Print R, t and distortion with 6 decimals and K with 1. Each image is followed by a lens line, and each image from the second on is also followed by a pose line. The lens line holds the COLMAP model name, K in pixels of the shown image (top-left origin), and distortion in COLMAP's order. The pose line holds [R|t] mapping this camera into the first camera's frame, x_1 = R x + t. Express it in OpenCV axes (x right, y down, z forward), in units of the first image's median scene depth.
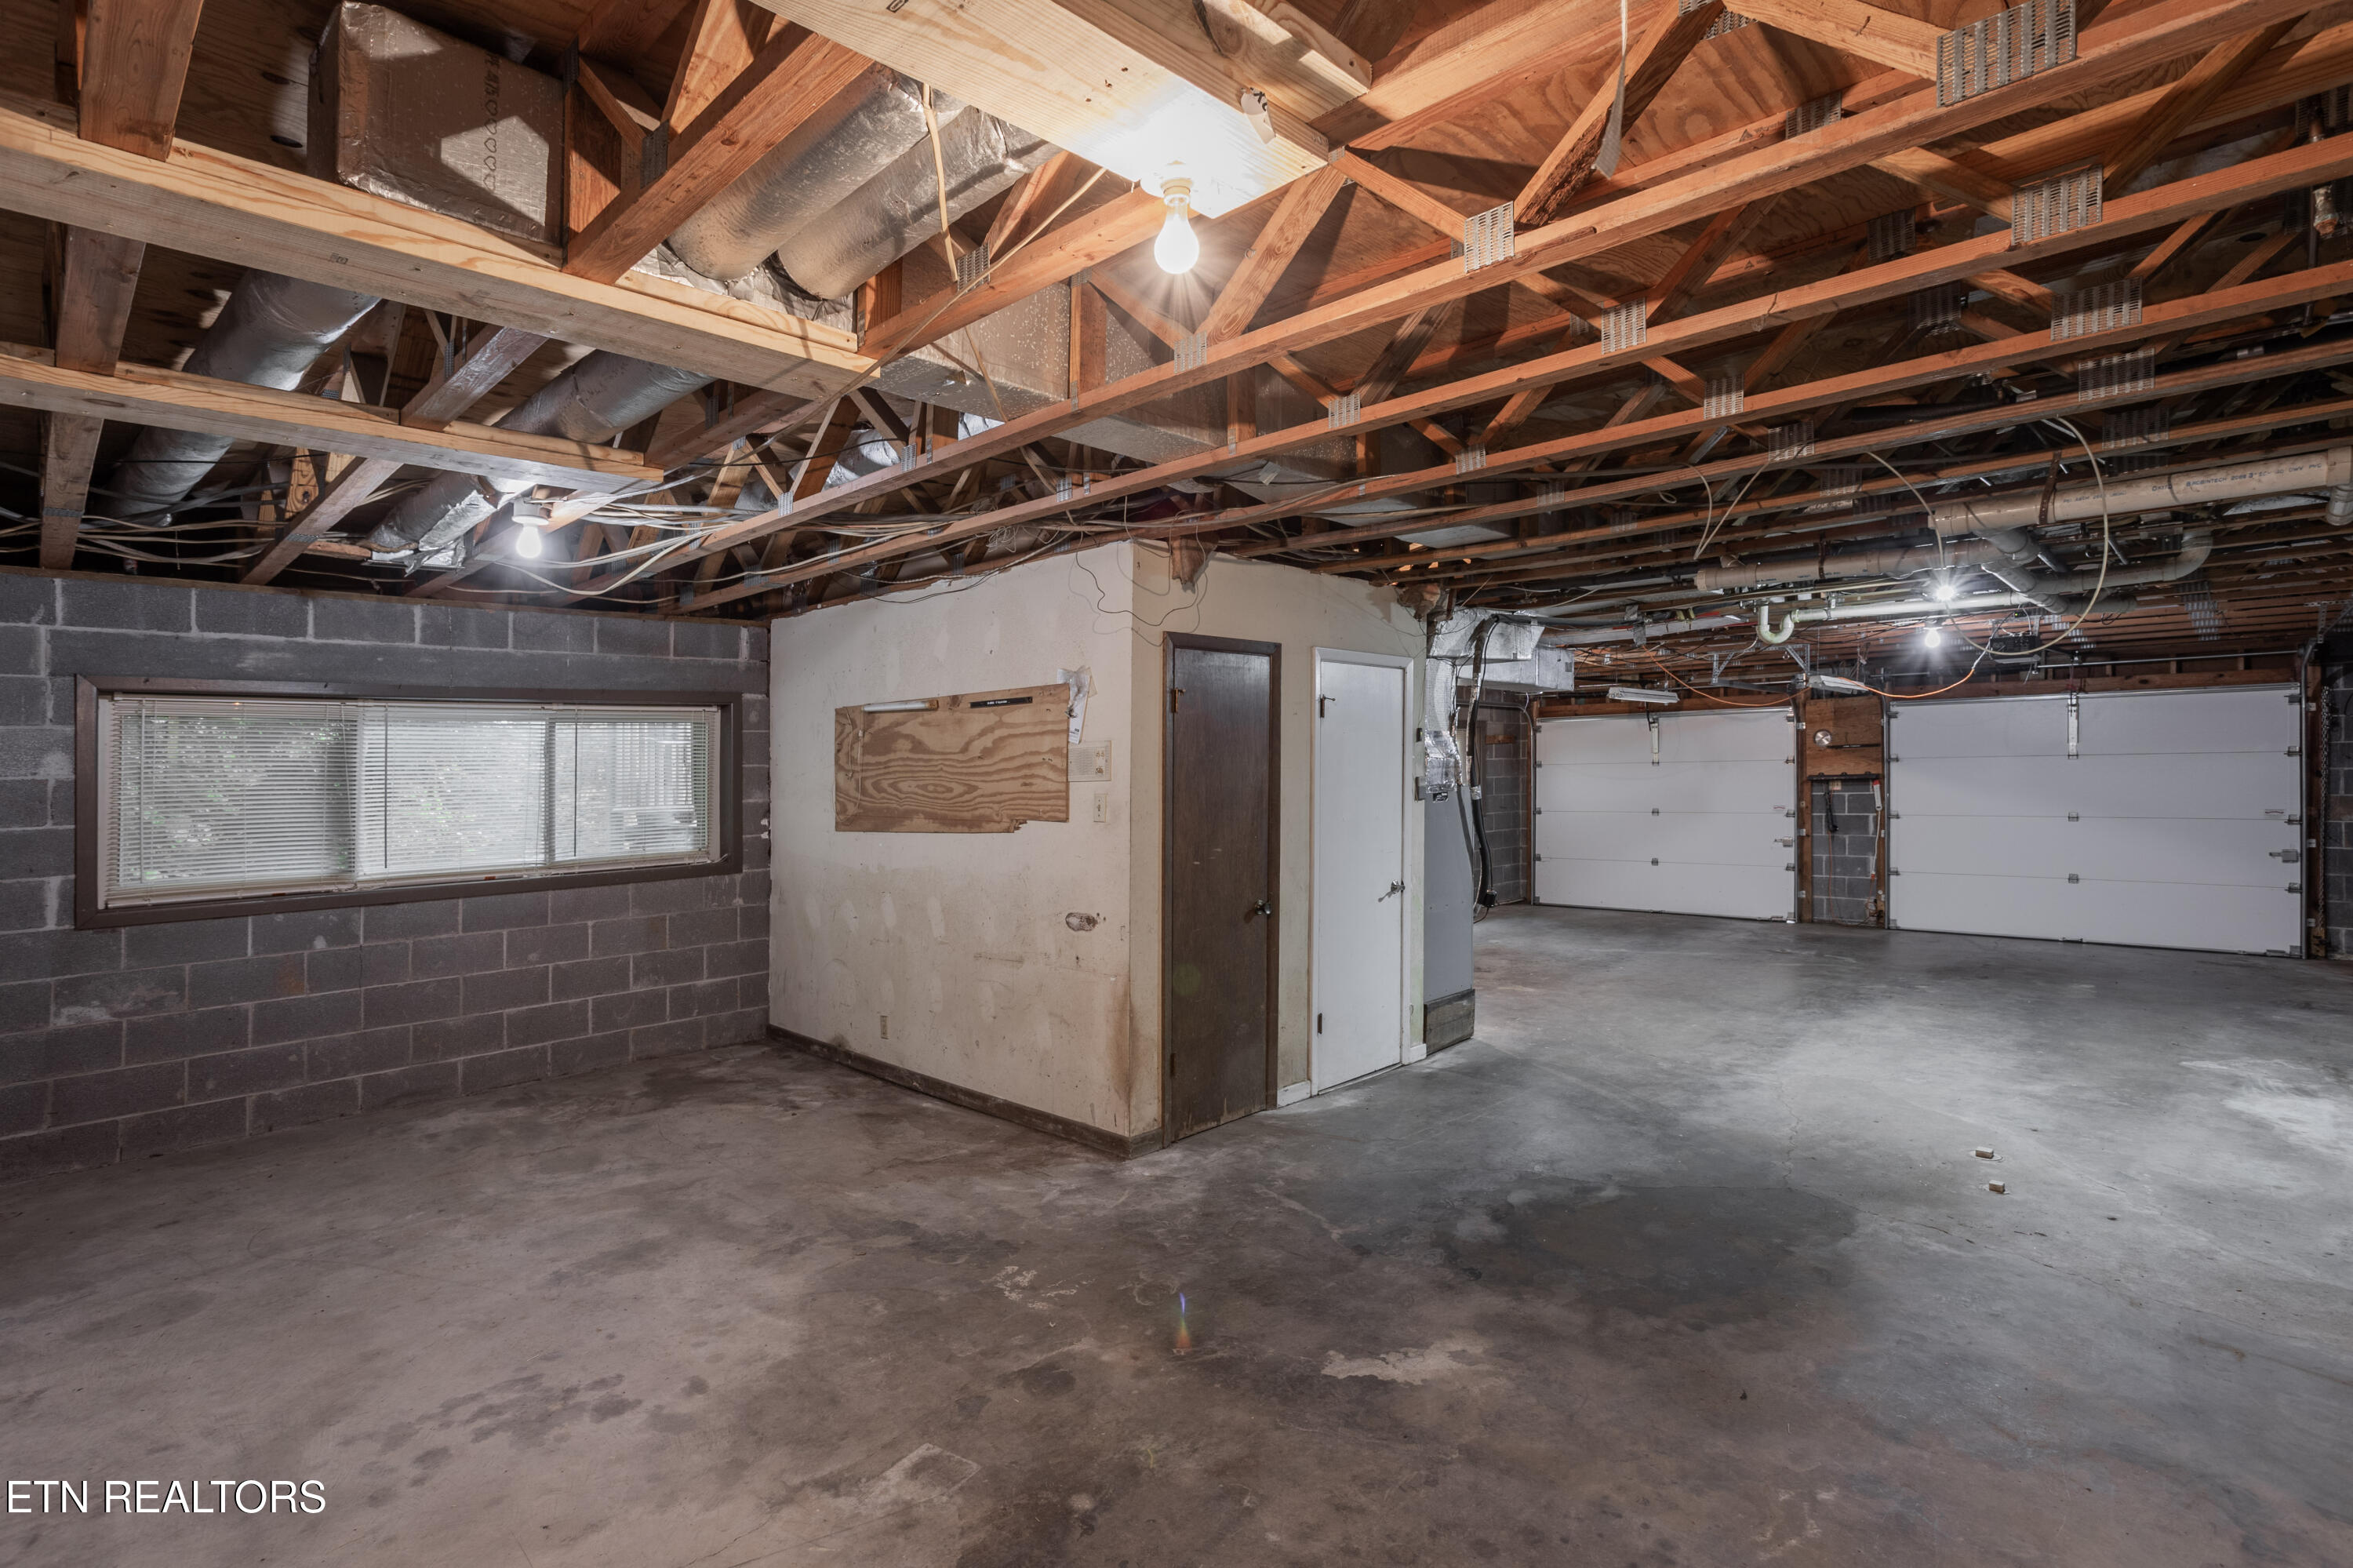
lens RADIAL K [[1140.4, 0, 1166.8], [0, 1140.4, 771.2], [0, 0, 1]] dist [-0.033567, 0.023977]
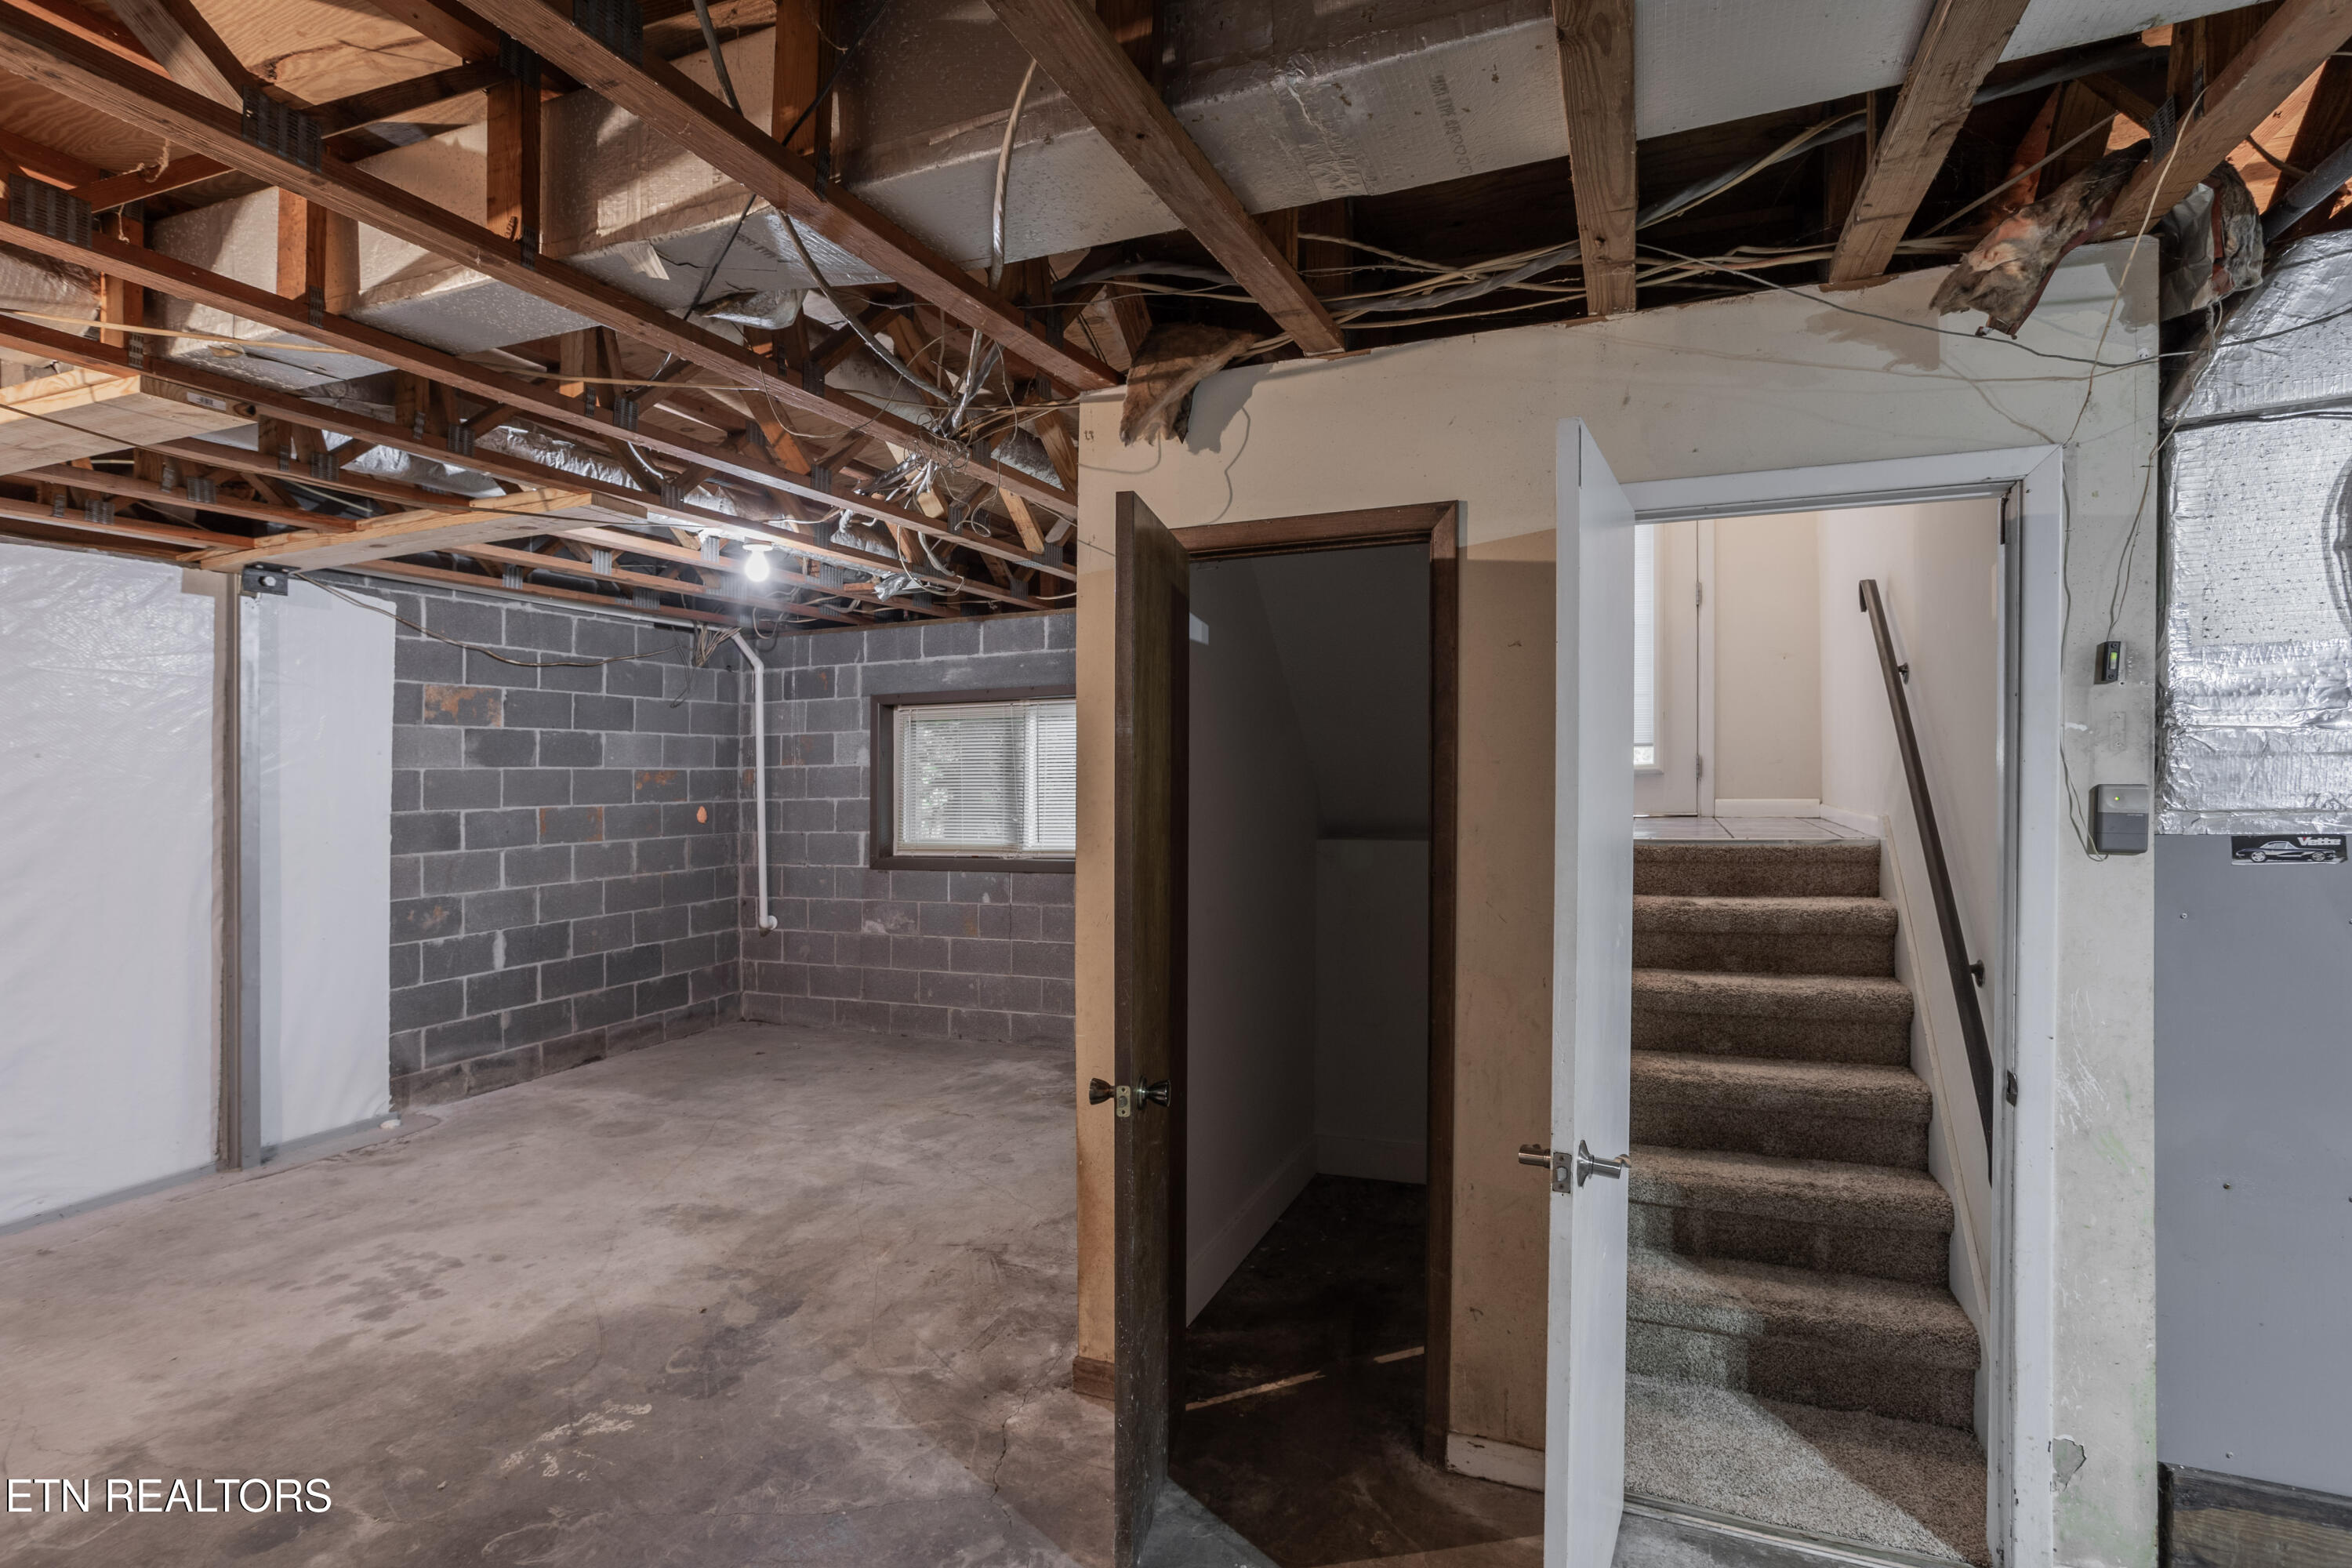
lens RADIAL K [[1139.9, 0, 1166.3], [0, 1139.9, 771.2], [0, 0, 1]] dist [-0.033567, 0.023977]
pose [[0.383699, 0.014104, -0.923350, 0.605062], [0.005030, 0.999837, 0.017363, -0.011144], [0.923444, -0.011307, 0.383566, 0.882204]]
